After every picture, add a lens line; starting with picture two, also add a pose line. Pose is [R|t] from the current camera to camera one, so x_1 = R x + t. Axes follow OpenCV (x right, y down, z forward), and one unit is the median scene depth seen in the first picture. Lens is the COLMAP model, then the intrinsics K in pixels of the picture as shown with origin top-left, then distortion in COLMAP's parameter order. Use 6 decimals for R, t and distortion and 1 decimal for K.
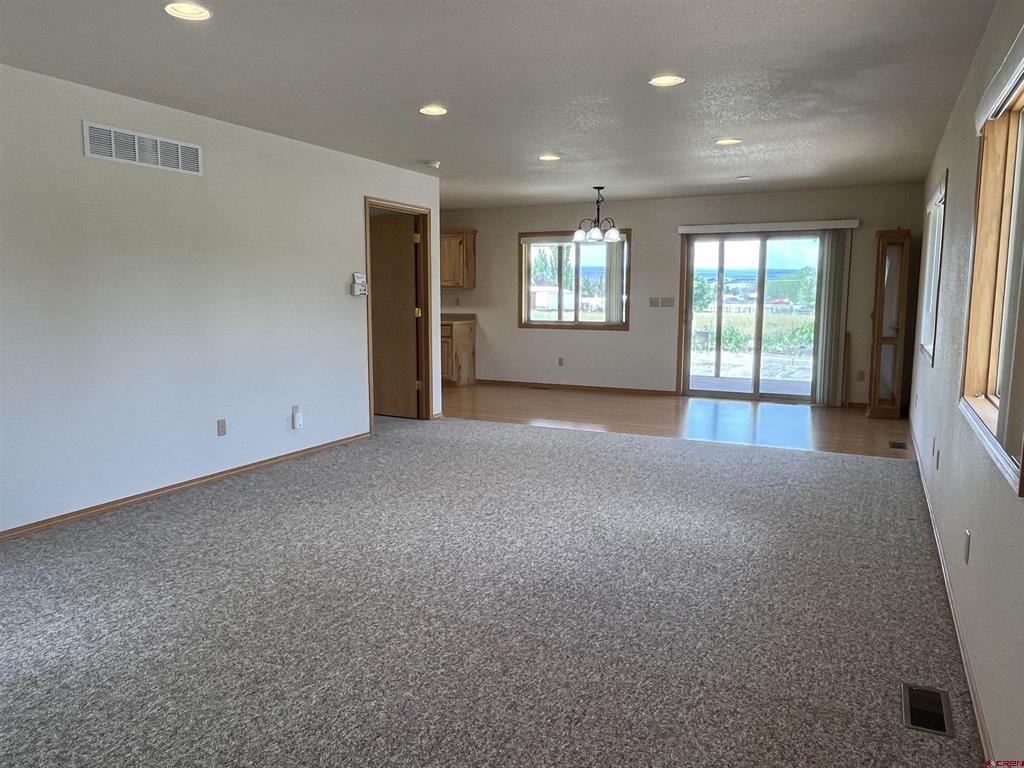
lens RADIAL K [[718.7, 0, 510.8], [0, 718.7, 384.2], [0, 0, 1]] dist [-0.005353, -0.000934]
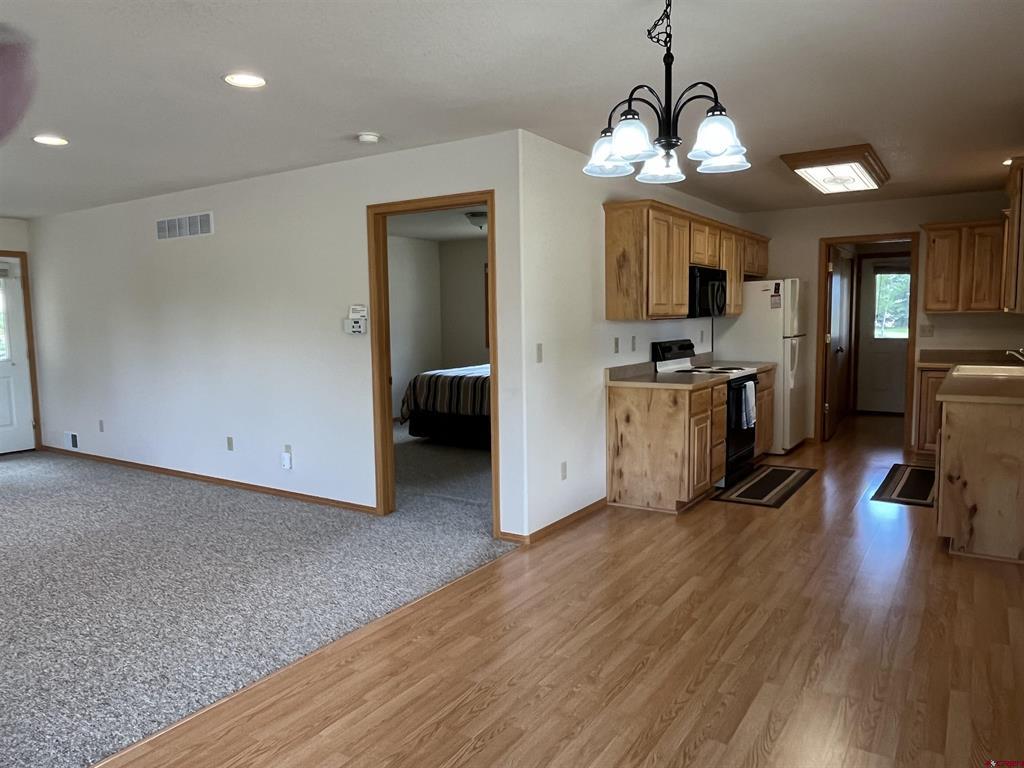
lens RADIAL K [[722.9, 0, 510.8], [0, 722.9, 384.3], [0, 0, 1]] dist [-0.009998, -0.003914]
pose [[-0.118317, 0.097260, -0.988201, 0.742556], [-0.107608, 0.988075, 0.110132, -0.227428], [0.987128, 0.119368, -0.106440, 1.654194]]
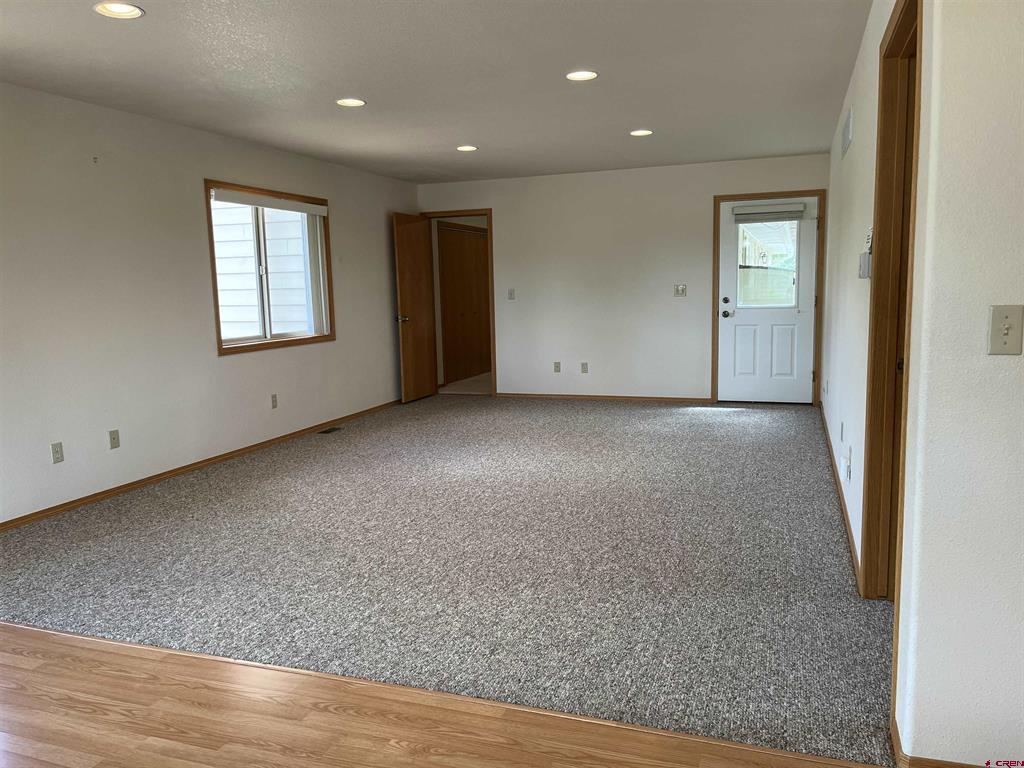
lens RADIAL K [[782.3, 0, 514.0], [0, 782.3, 388.3], [0, 0, 1]] dist [0.020533, -0.006844]
pose [[-0.992073, 0.037311, -0.120000, 0.103134], [0.005696, 0.967277, 0.253660, -0.242906], [0.125538, 0.250965, -0.959821, 1.937859]]
